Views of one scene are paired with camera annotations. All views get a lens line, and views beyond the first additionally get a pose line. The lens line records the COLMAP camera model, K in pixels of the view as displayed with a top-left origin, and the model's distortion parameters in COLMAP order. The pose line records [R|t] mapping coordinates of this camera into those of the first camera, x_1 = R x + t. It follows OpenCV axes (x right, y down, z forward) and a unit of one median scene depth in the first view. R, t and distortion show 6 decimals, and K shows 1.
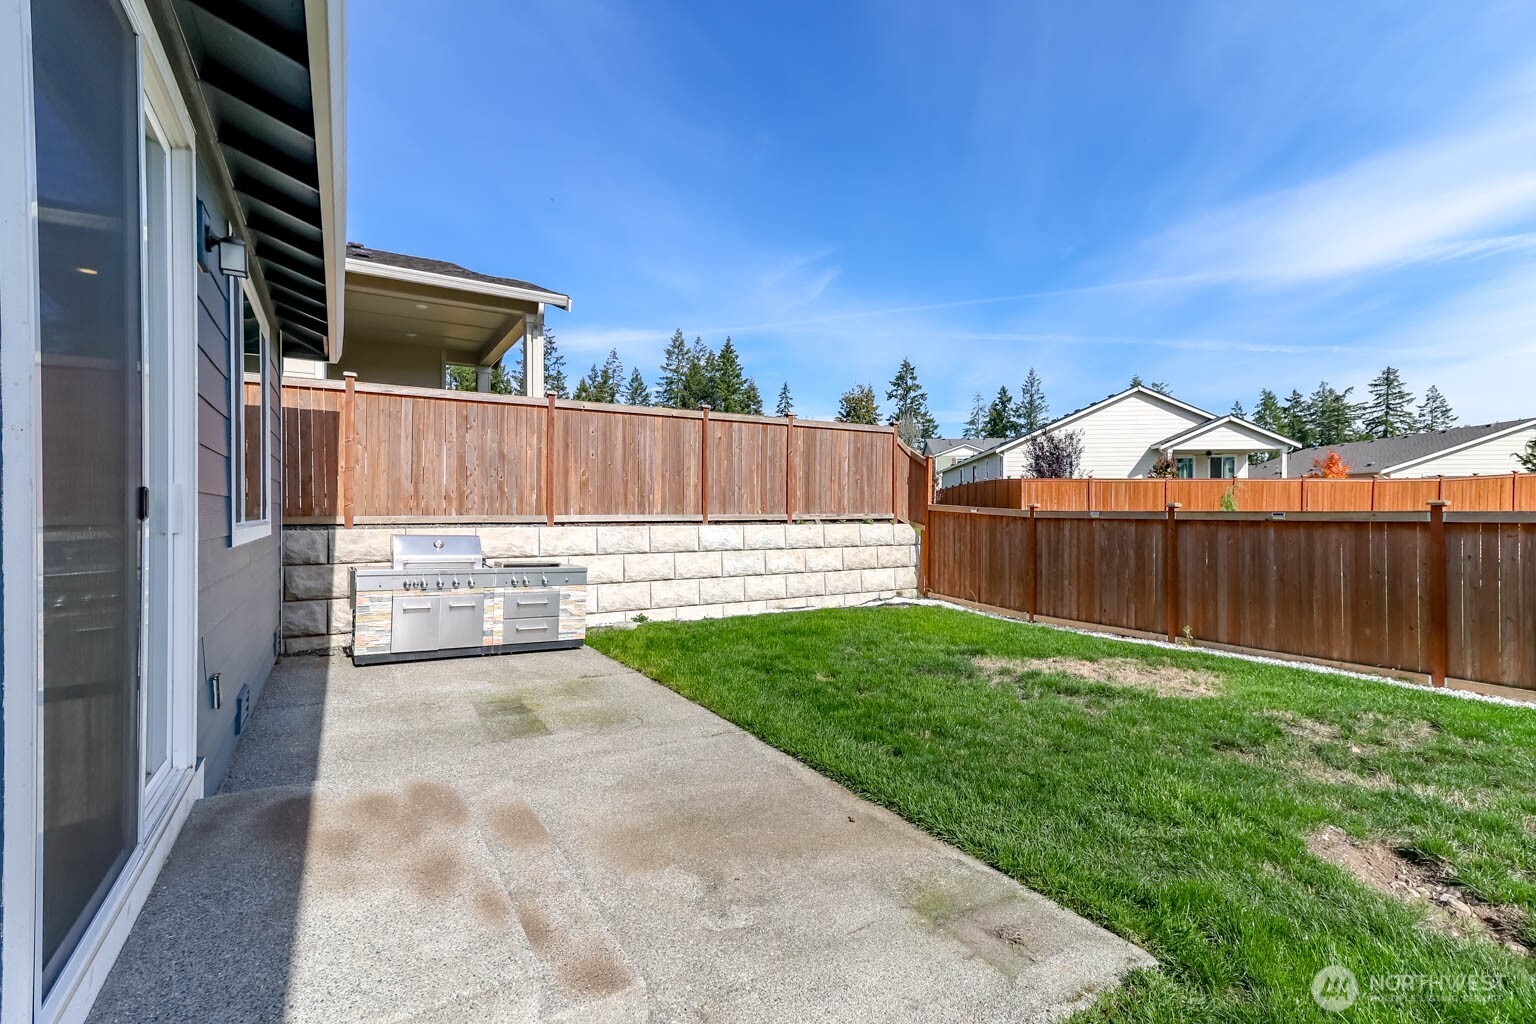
lens RADIAL K [[694.6, 0, 767.5], [0, 694.6, 507.1], [0, 0, 1]] dist [0.028755, 0.000045]
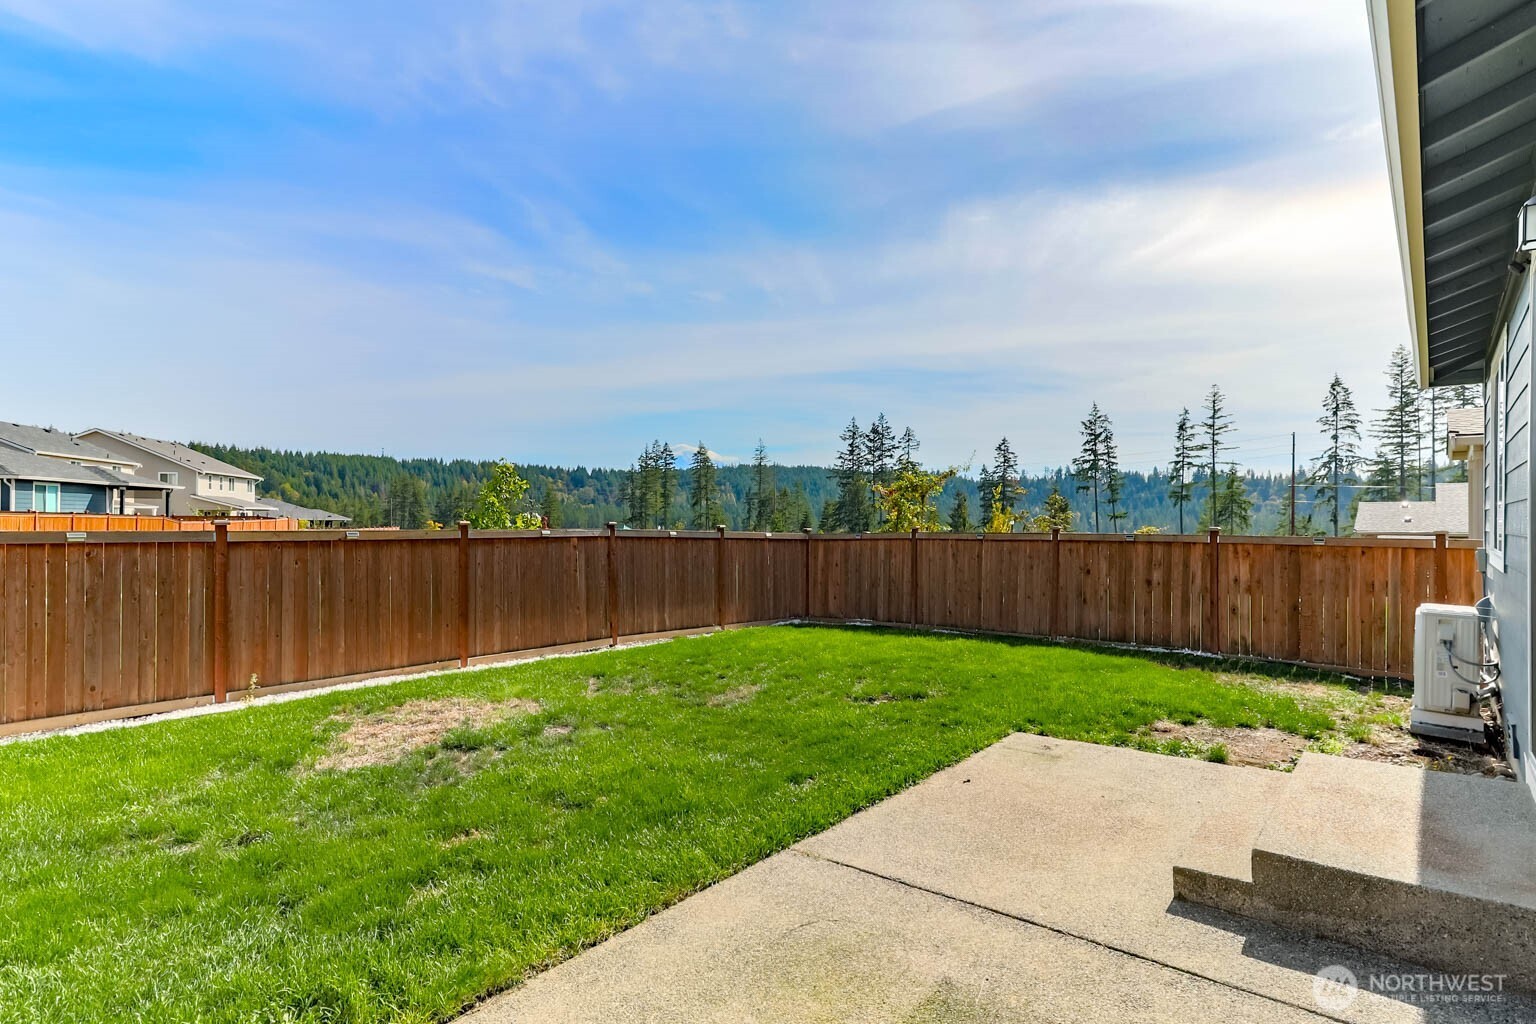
lens RADIAL K [[792.9, 0, 767.0], [0, 792.9, 519.8], [0, 0, 1]] dist [-0.002932, 0.000057]
pose [[-0.316426, 0.007423, 0.948588, -0.492393], [-0.002681, 0.999958, -0.008720, -0.000839], [-0.948613, -0.005303, -0.316393, 0.800432]]
